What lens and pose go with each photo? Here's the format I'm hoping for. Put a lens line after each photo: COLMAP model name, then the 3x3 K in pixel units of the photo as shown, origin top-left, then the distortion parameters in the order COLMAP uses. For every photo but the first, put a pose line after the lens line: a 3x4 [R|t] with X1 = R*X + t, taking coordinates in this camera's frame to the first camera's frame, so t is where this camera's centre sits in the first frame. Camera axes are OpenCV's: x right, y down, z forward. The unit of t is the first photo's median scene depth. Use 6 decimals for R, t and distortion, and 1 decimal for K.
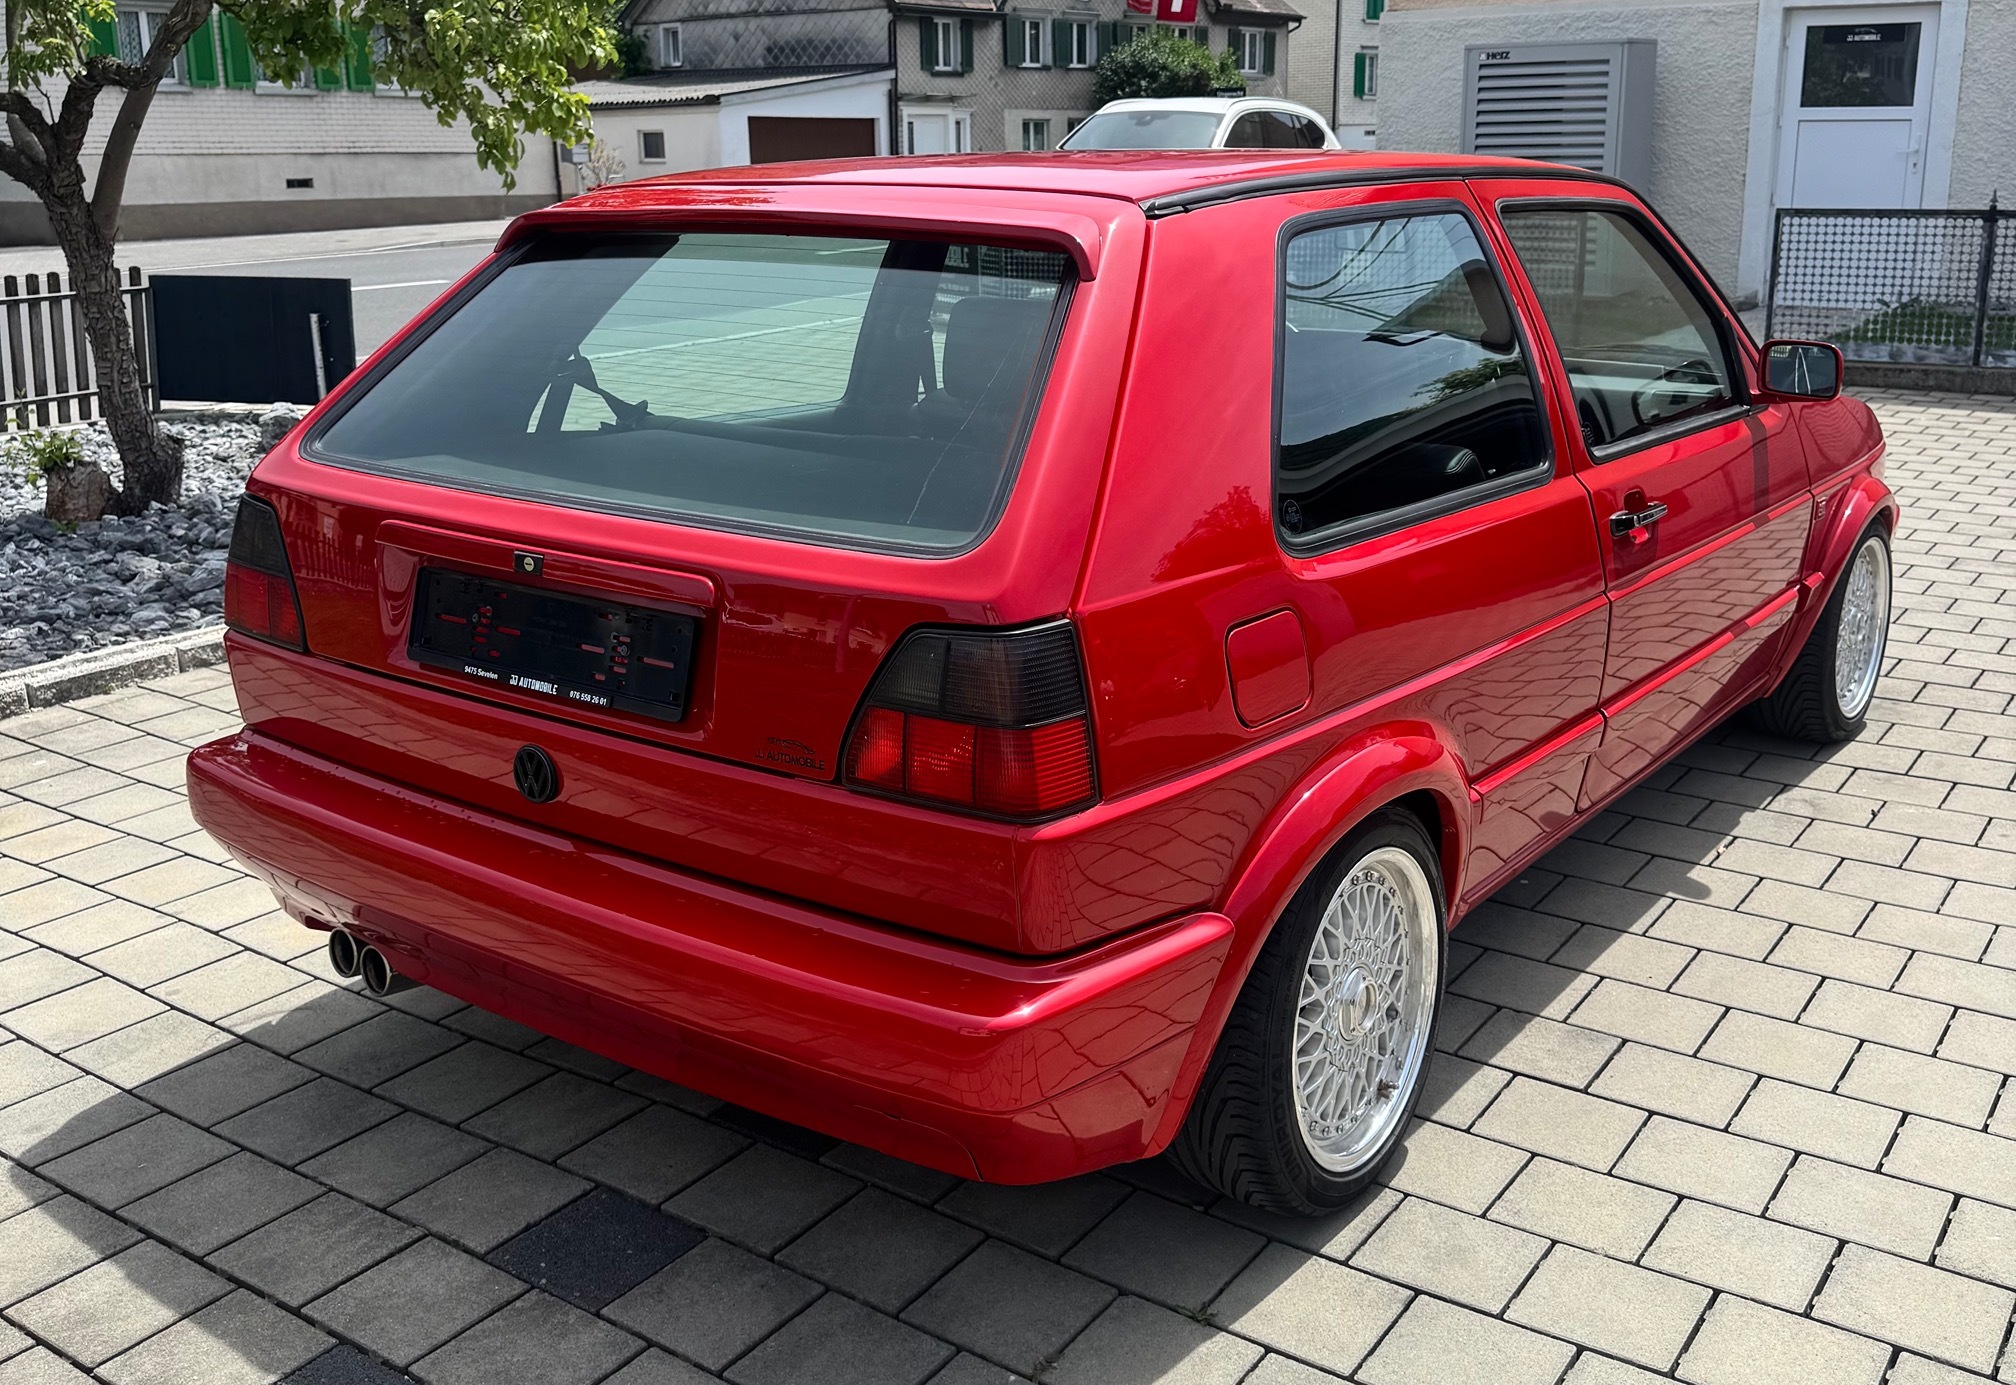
lens RADIAL K [[1870.9, 0, 1011.3], [0, 1870.9, 667.3], [0, 0, 1]] dist [0.073532, -0.133854]
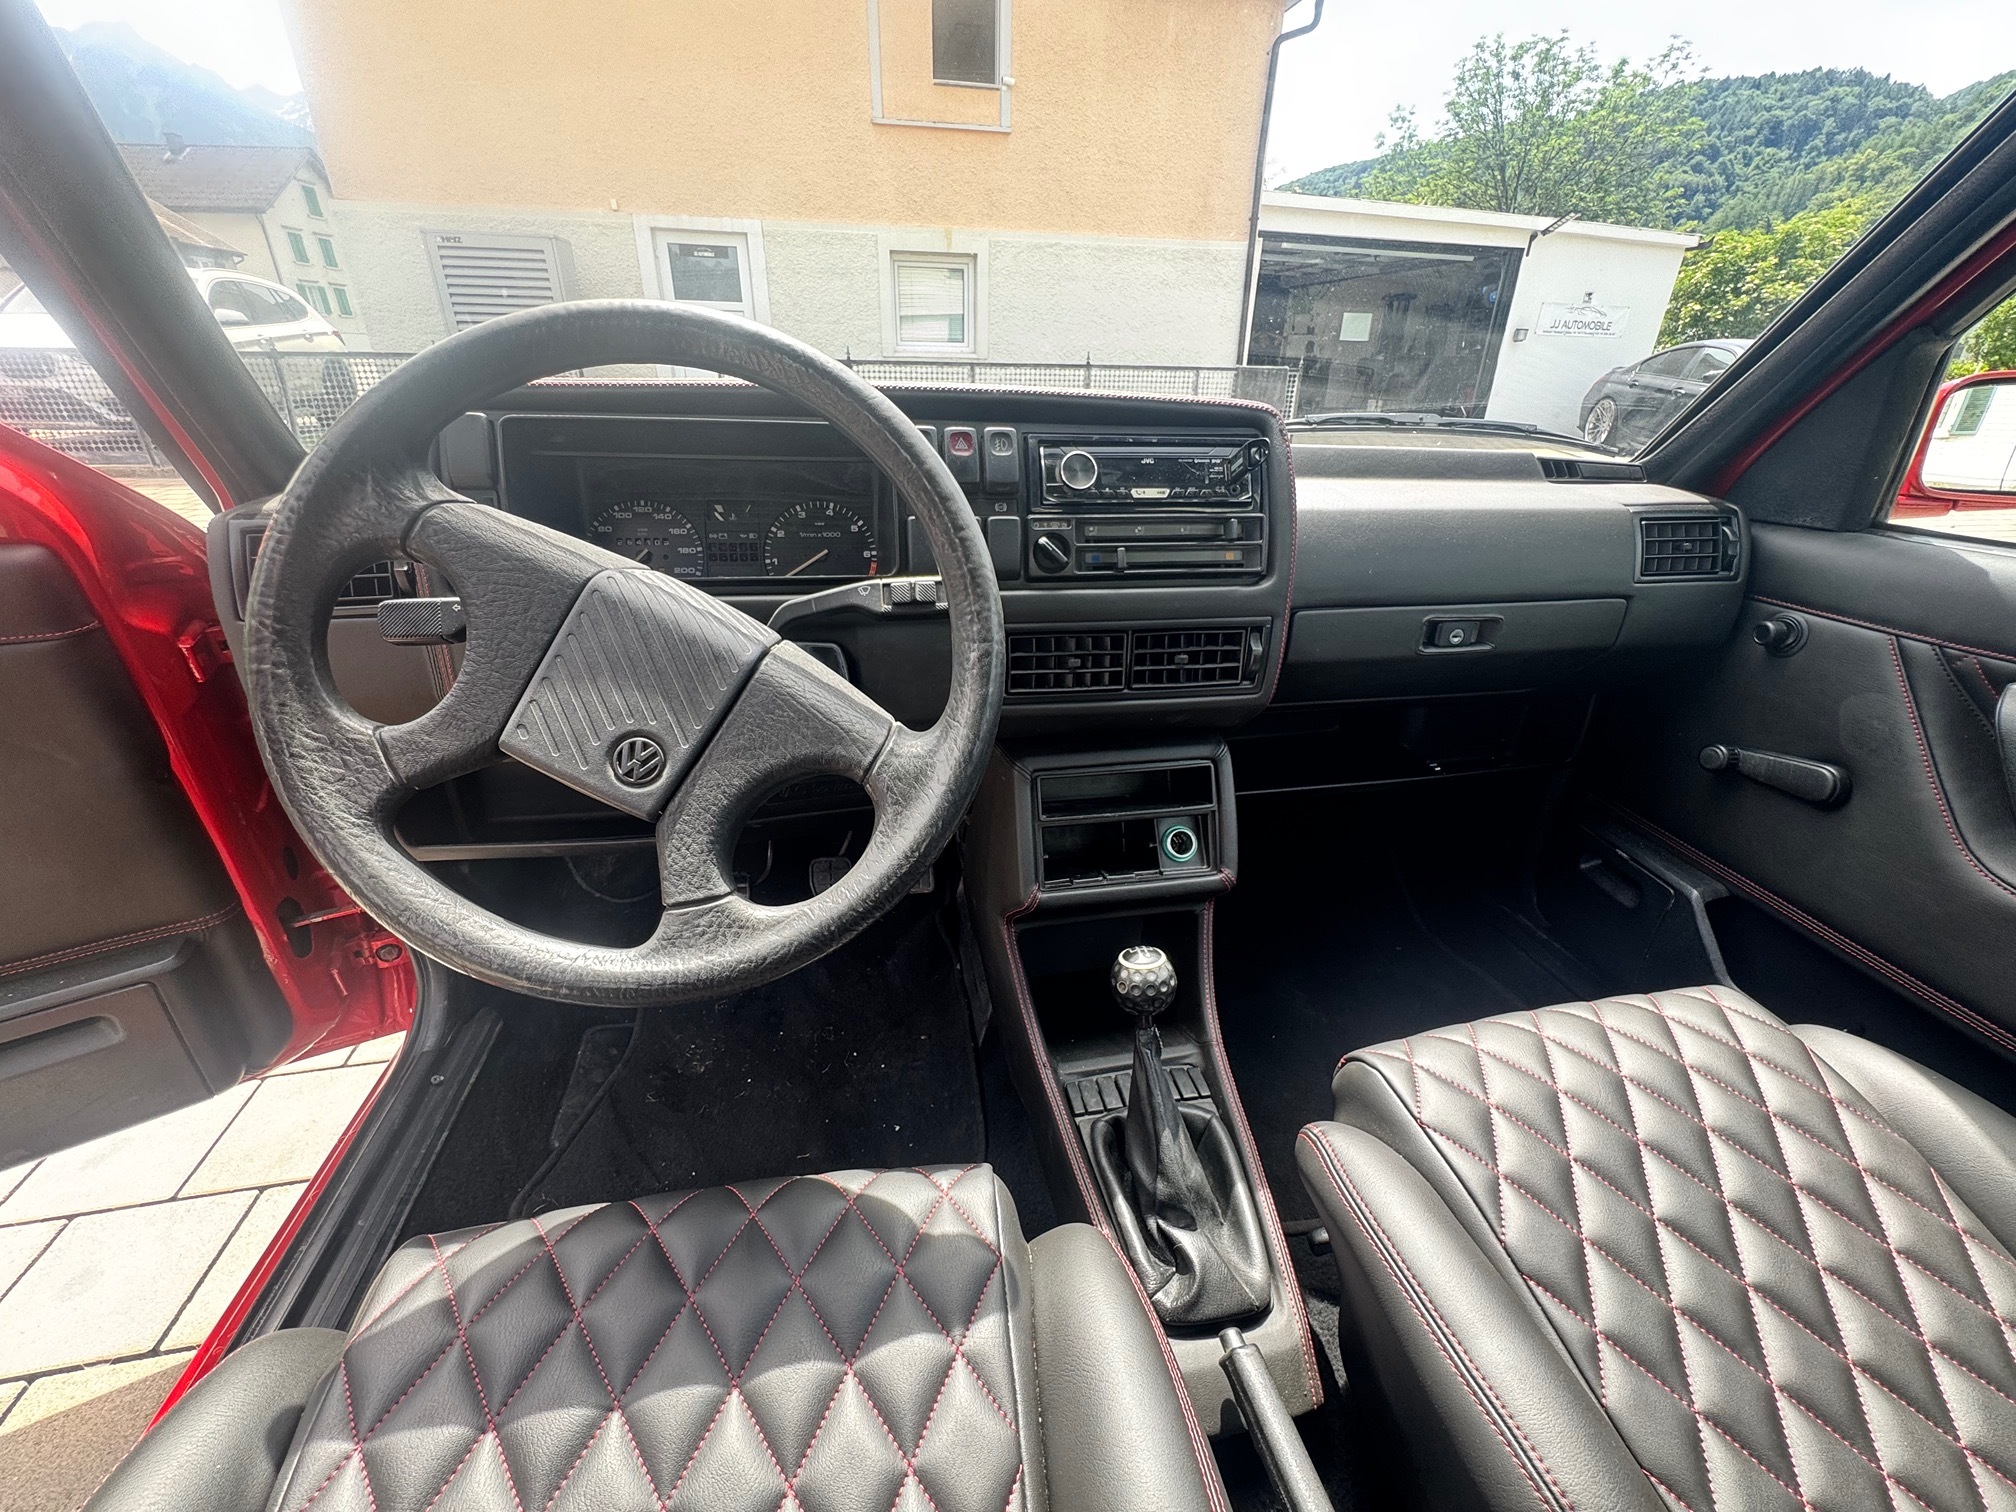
lens RADIAL K [[817.1, 0, 1005.5], [0, 817.1, 763.0], [0, 0, 1]] dist [-0.006397, -0.000537]
pose [[0.675888, -0.300949, 0.672760, 0.103082], [0.169913, 0.951868, 0.255100, -0.213697], [-0.717151, -0.058108, 0.694491, 1.246582]]
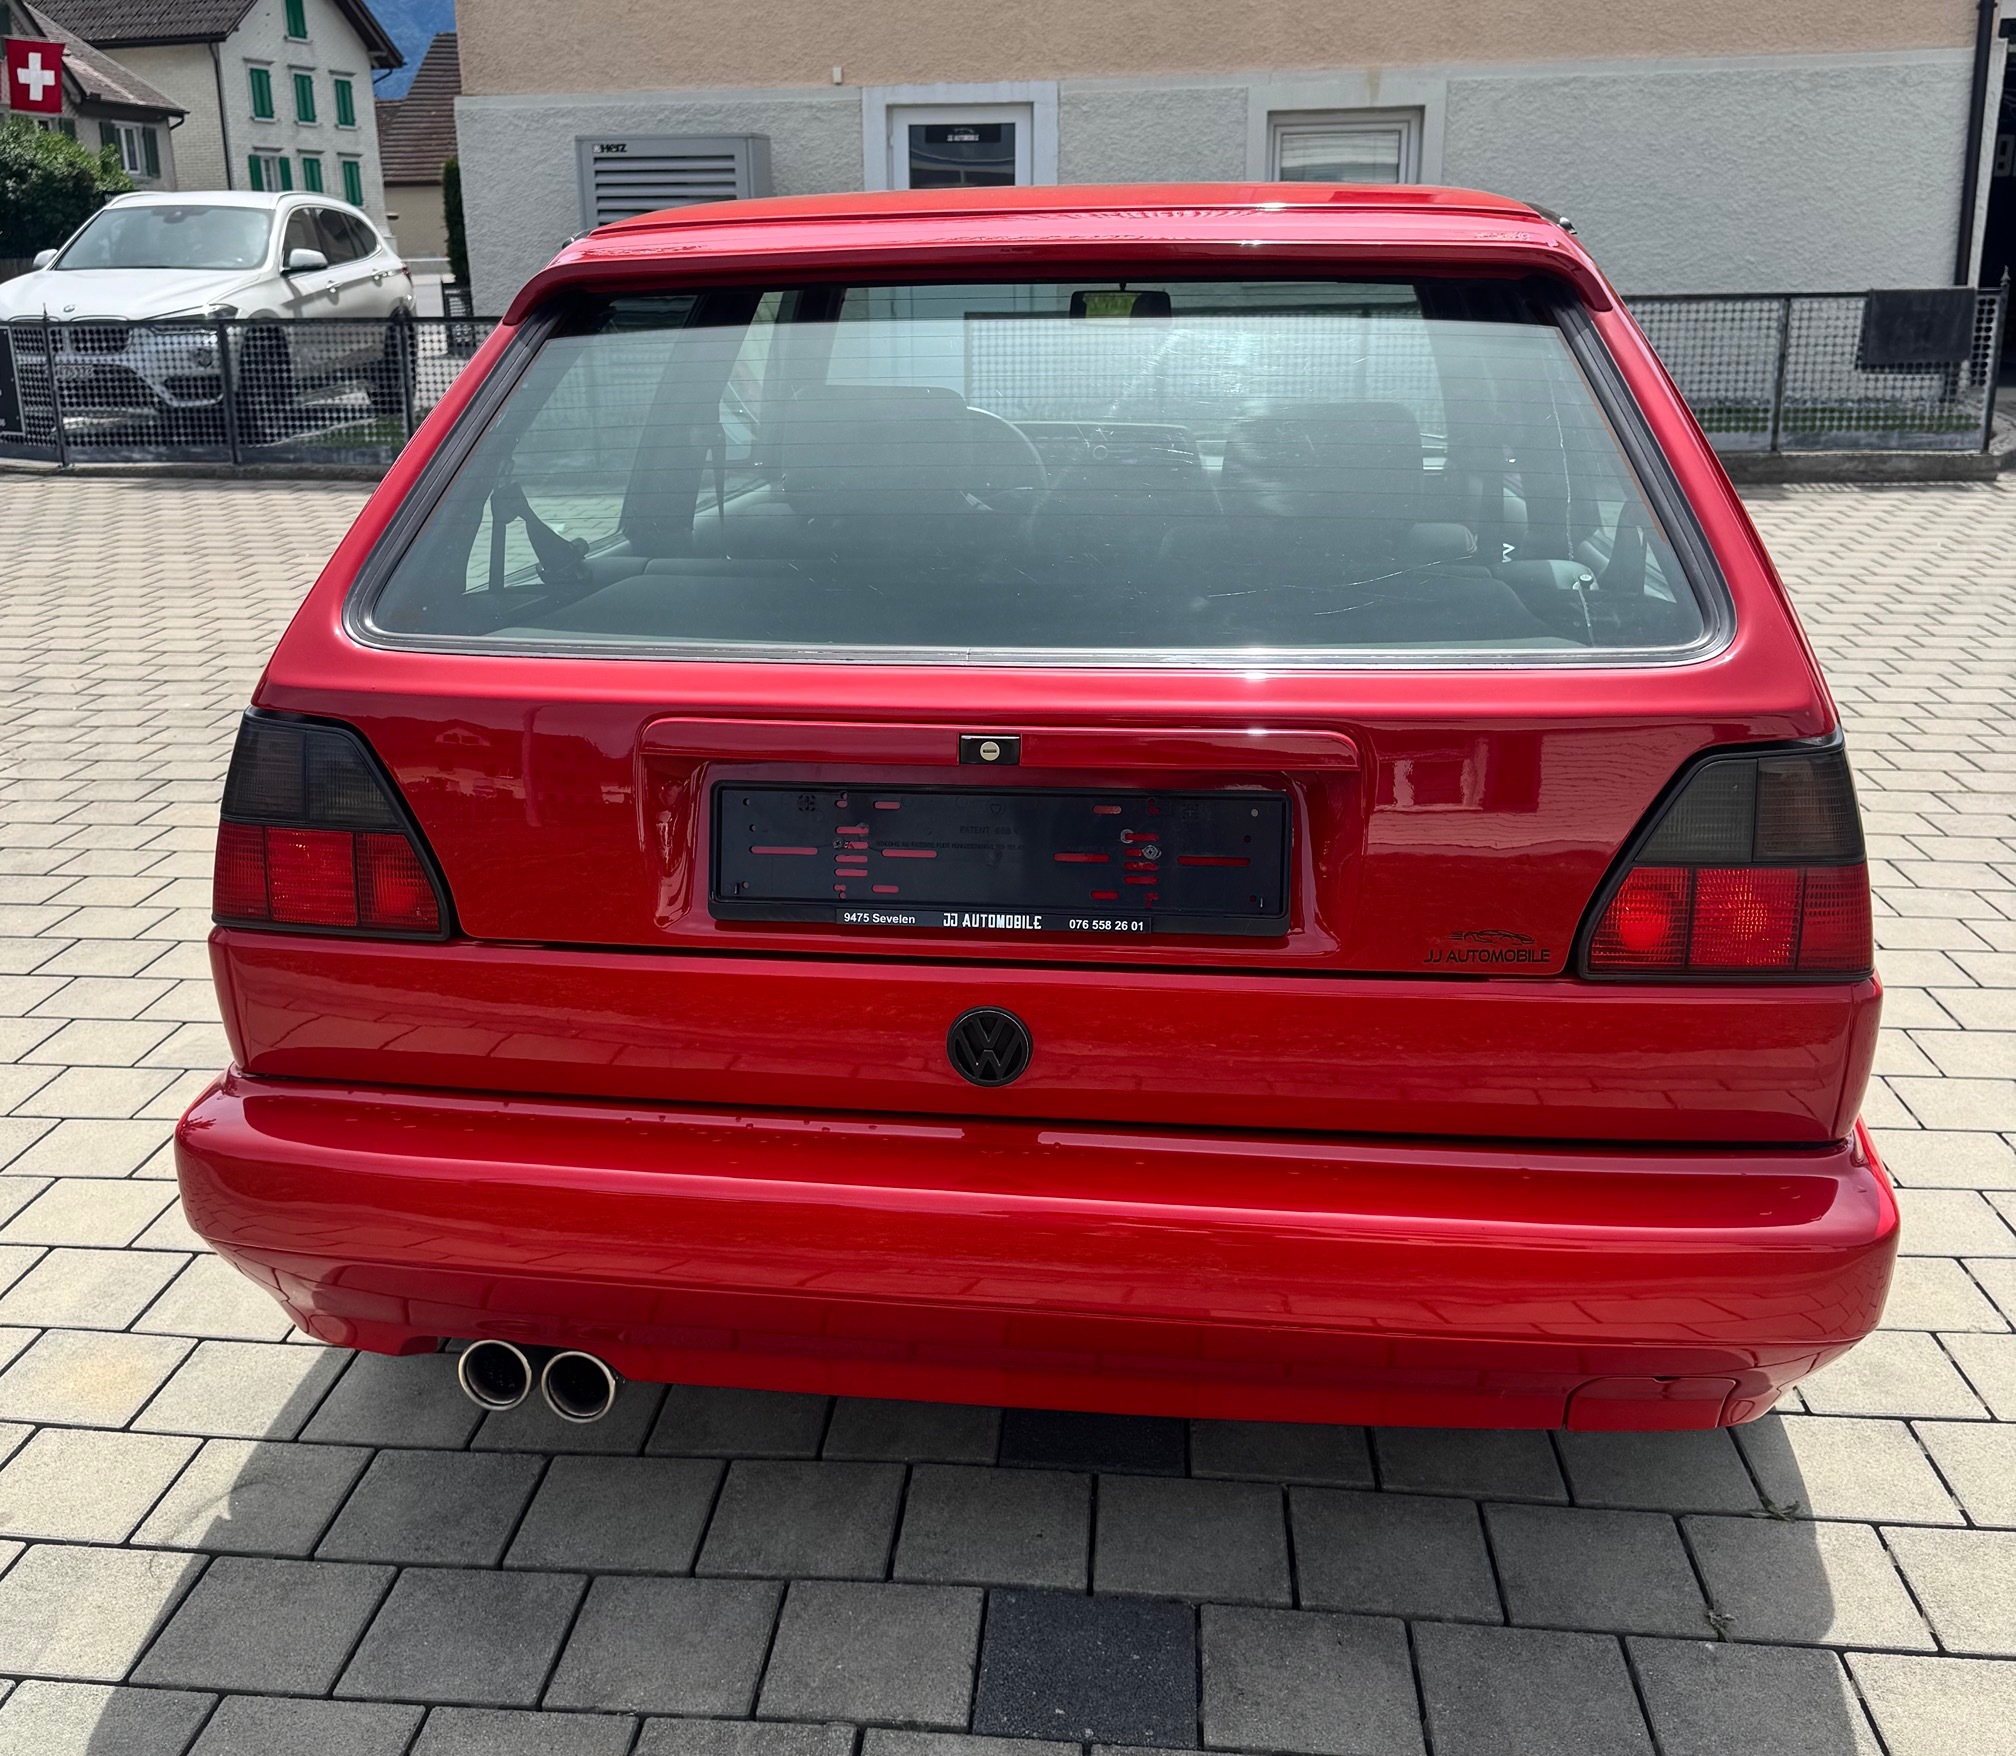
lens RADIAL K [[2026.9, 0, 929.0], [0, 2026.9, 874.6], [0, 0, 1]] dist [0.019699, -0.037347]
pose [[0.875354, -0.144999, 0.461228, -0.476112], [0.134512, 0.989343, 0.055738, -0.041014], [-0.464395, 0.013250, 0.885529, 0.255849]]
